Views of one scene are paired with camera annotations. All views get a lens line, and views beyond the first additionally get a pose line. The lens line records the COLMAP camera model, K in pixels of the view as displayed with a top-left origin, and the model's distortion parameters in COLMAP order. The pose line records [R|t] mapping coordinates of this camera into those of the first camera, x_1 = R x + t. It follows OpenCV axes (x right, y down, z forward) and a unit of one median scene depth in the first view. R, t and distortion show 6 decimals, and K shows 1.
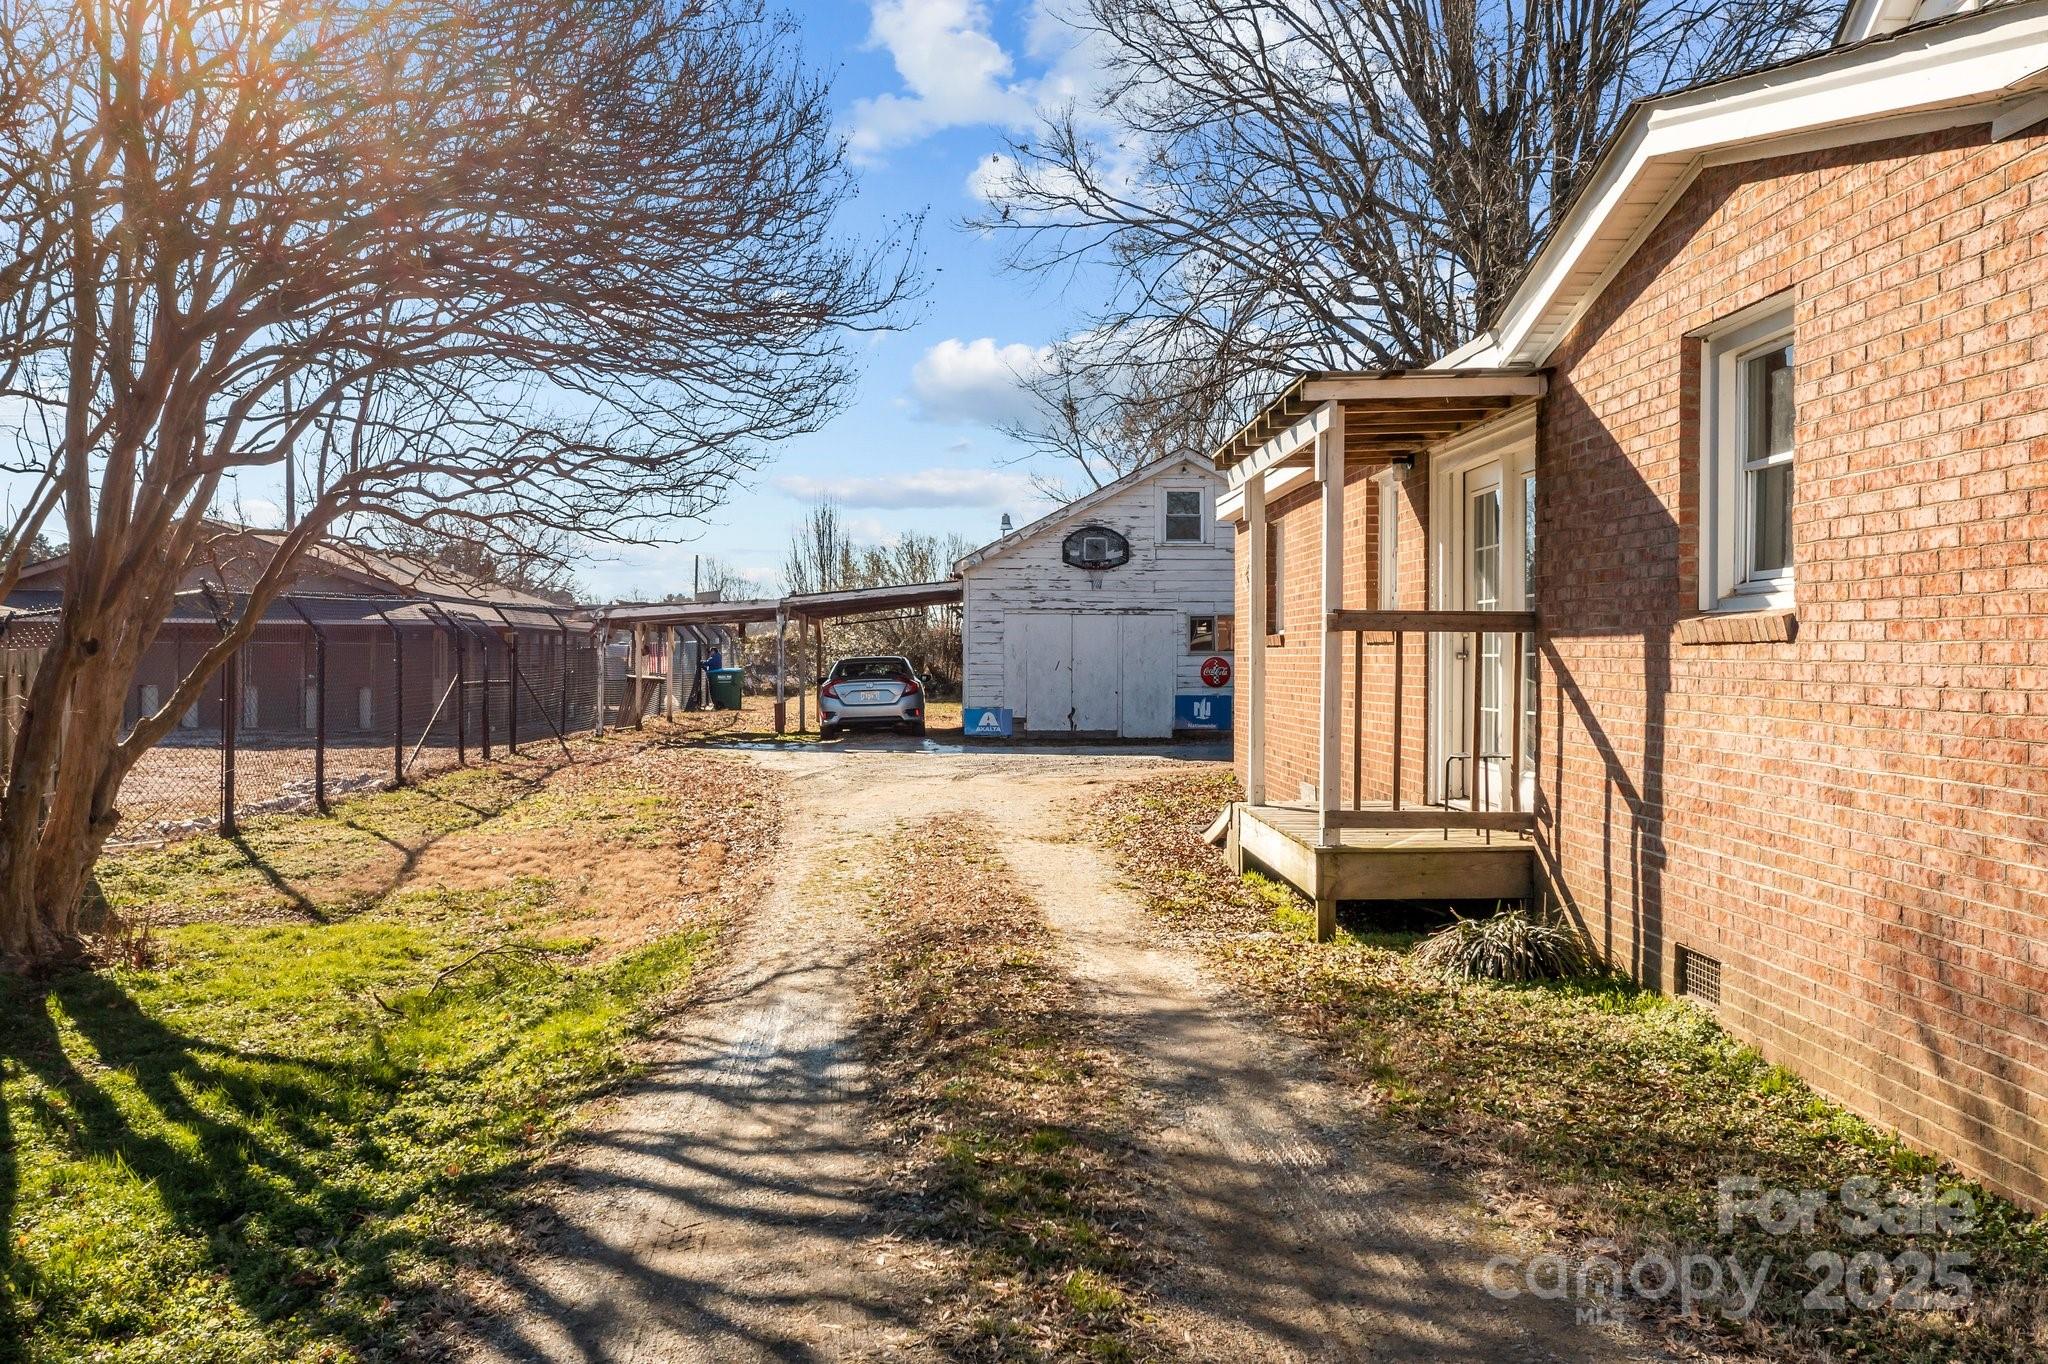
lens RADIAL K [[1638.3, 0, 1018.9], [0, 1638.3, 677.7], [0, 0, 1]] dist [-0.005547, 0.006528]
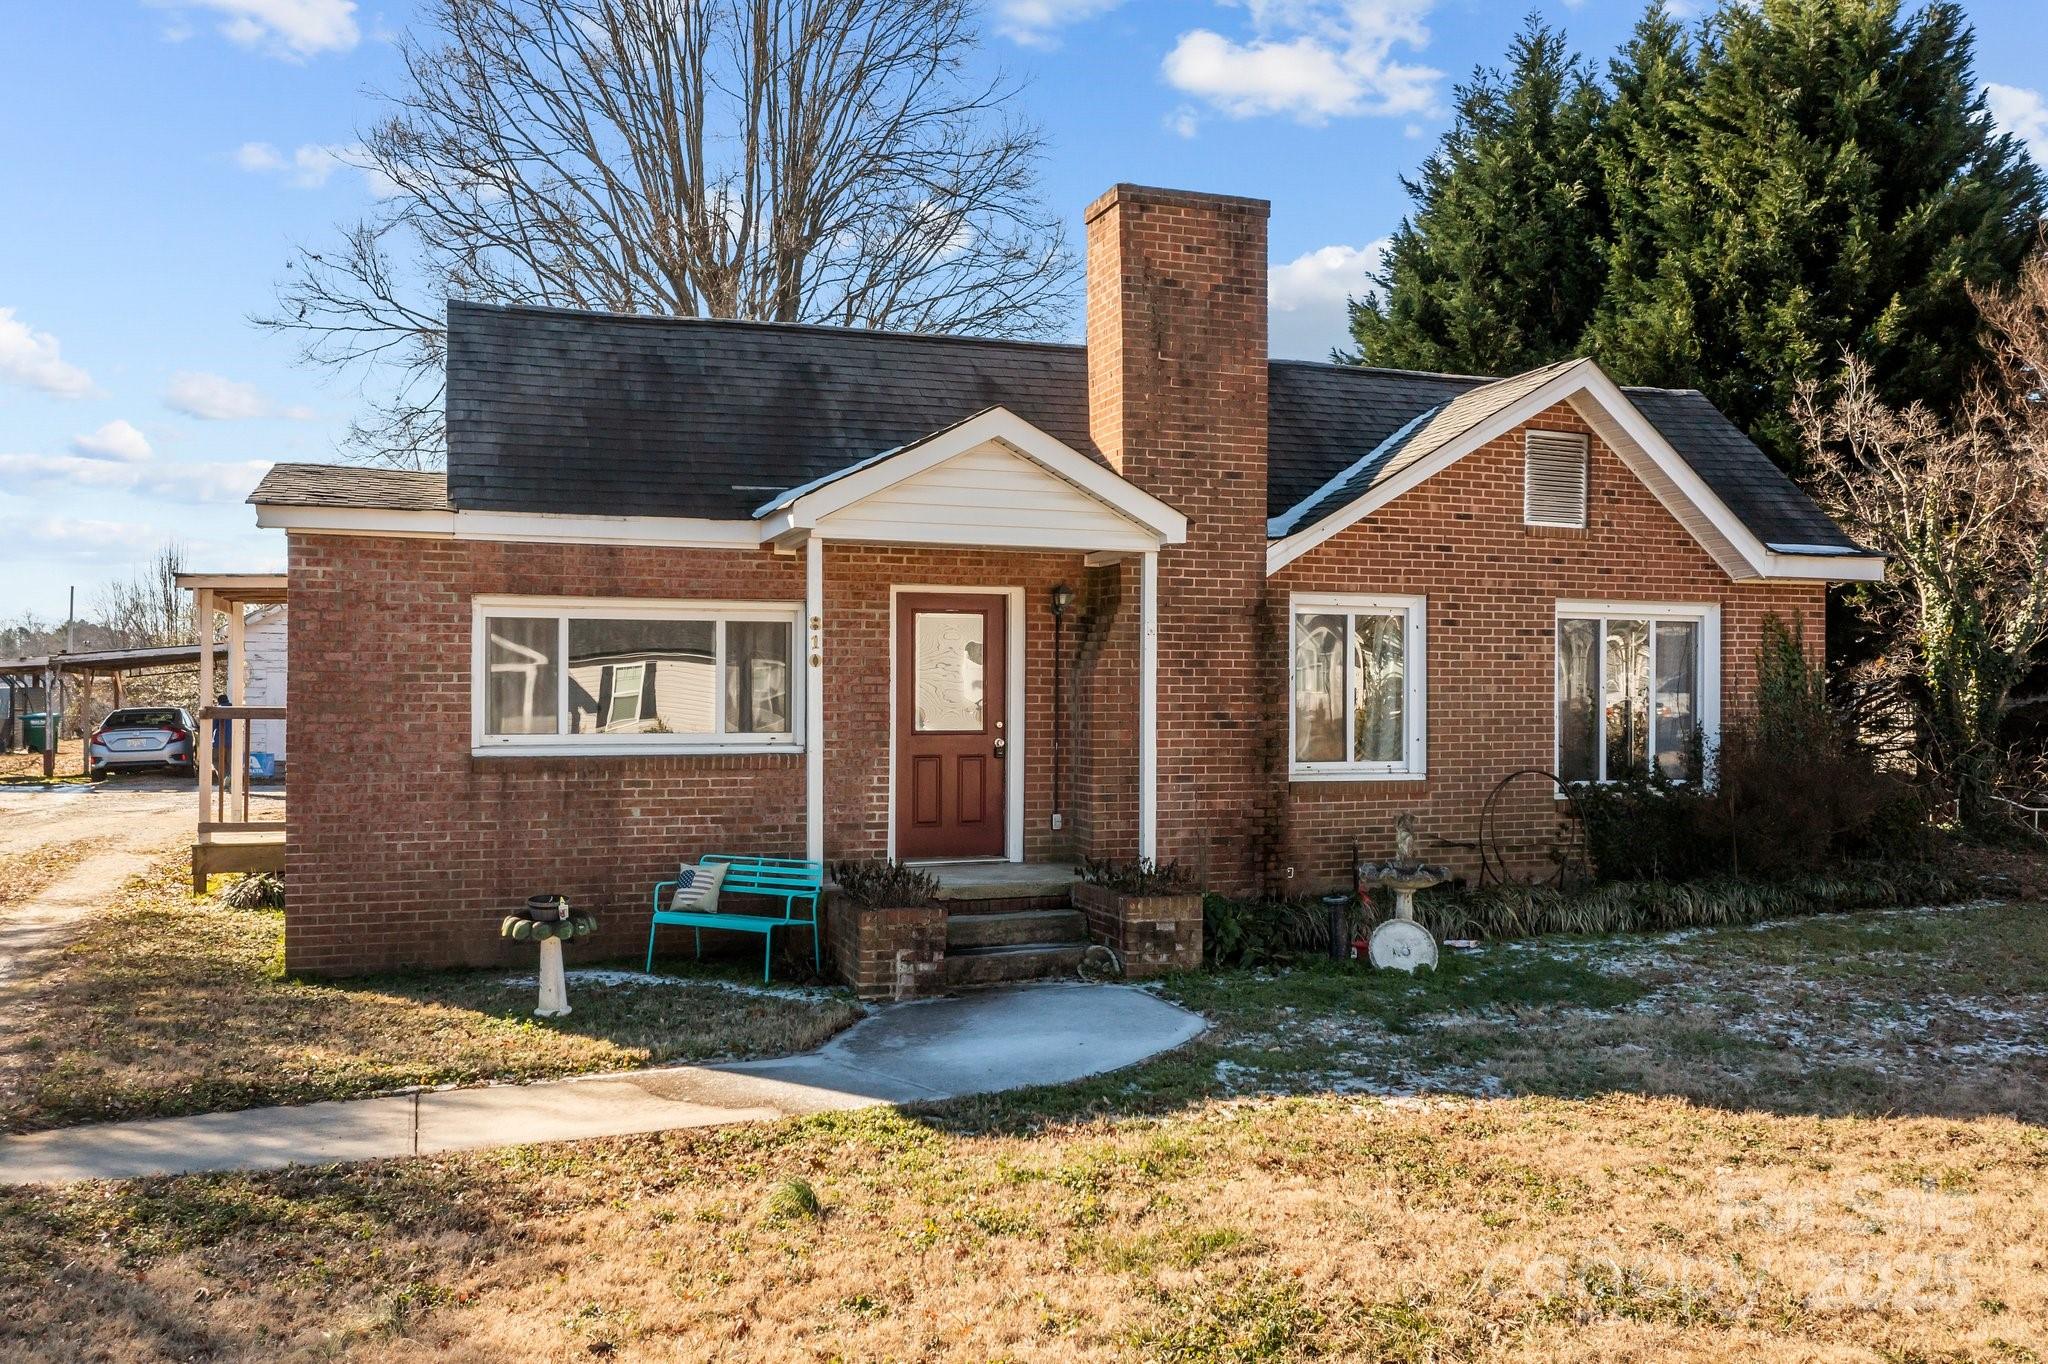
lens RADIAL K [[1628.2, 0, 1022.2], [0, 1628.2, 700.4], [0, 0, 1]] dist [0.001592, -0.001751]
pose [[0.951213, 0.002504, 0.308523, 0.145980], [-0.000417, 0.999977, -0.006831, -0.011190], [-0.308533, 0.006369, 0.951192, -0.273897]]
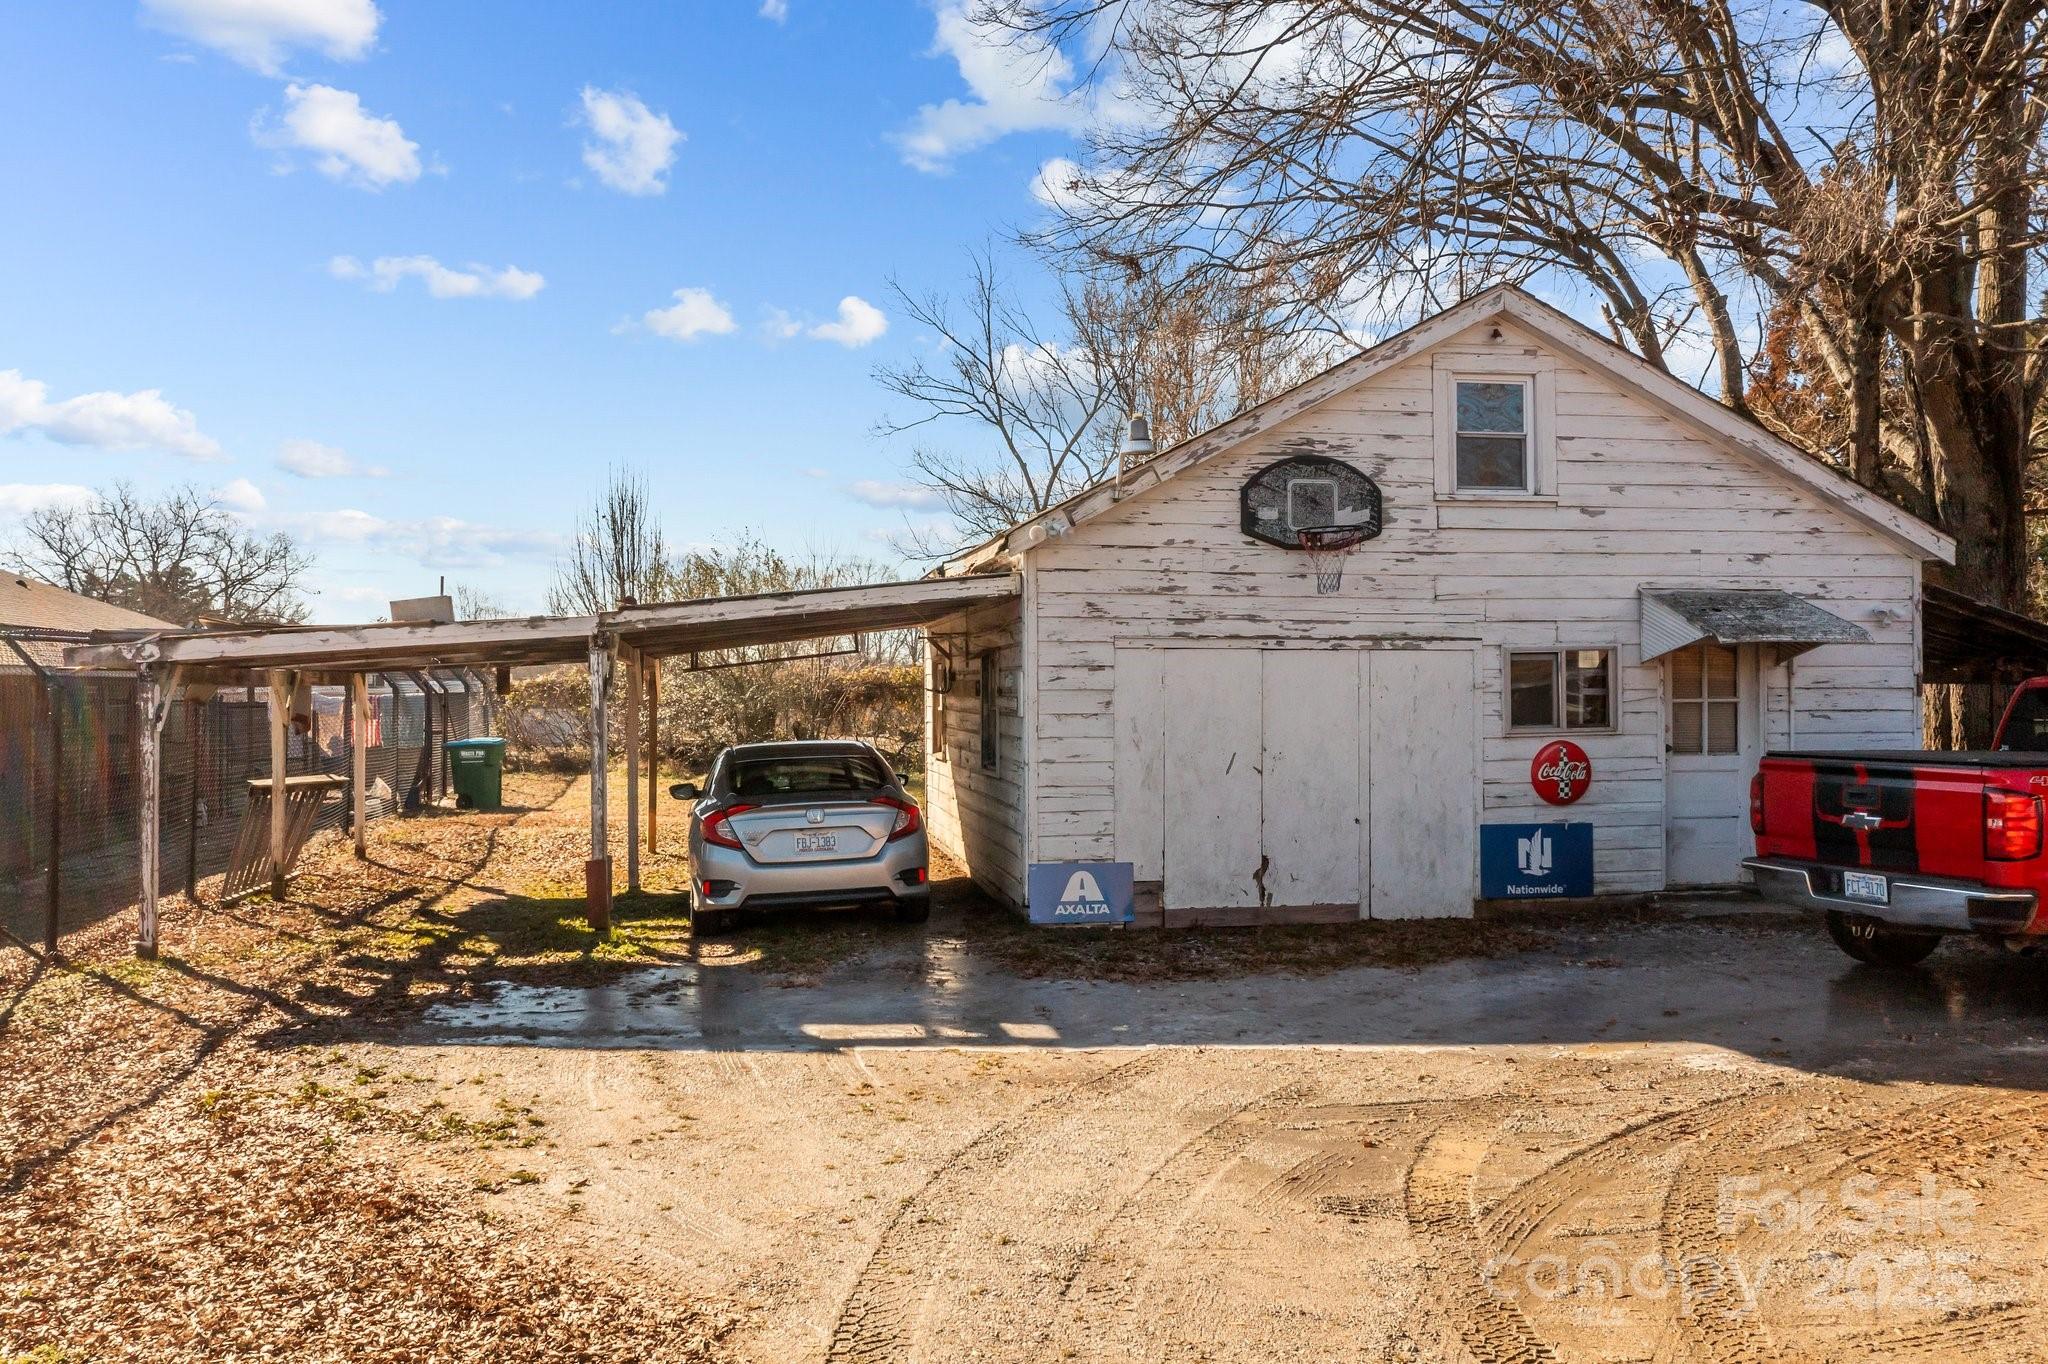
lens RADIAL K [[1638.3, 0, 1018.9], [0, 1638.3, 677.7], [0, 0, 1]] dist [-0.005547, 0.006528]
pose [[0.990116, -0.004852, 0.140167, -0.097513], [0.007424, 0.999813, -0.017834, -0.023407], [-0.140054, 0.018698, 0.989967, 0.566392]]
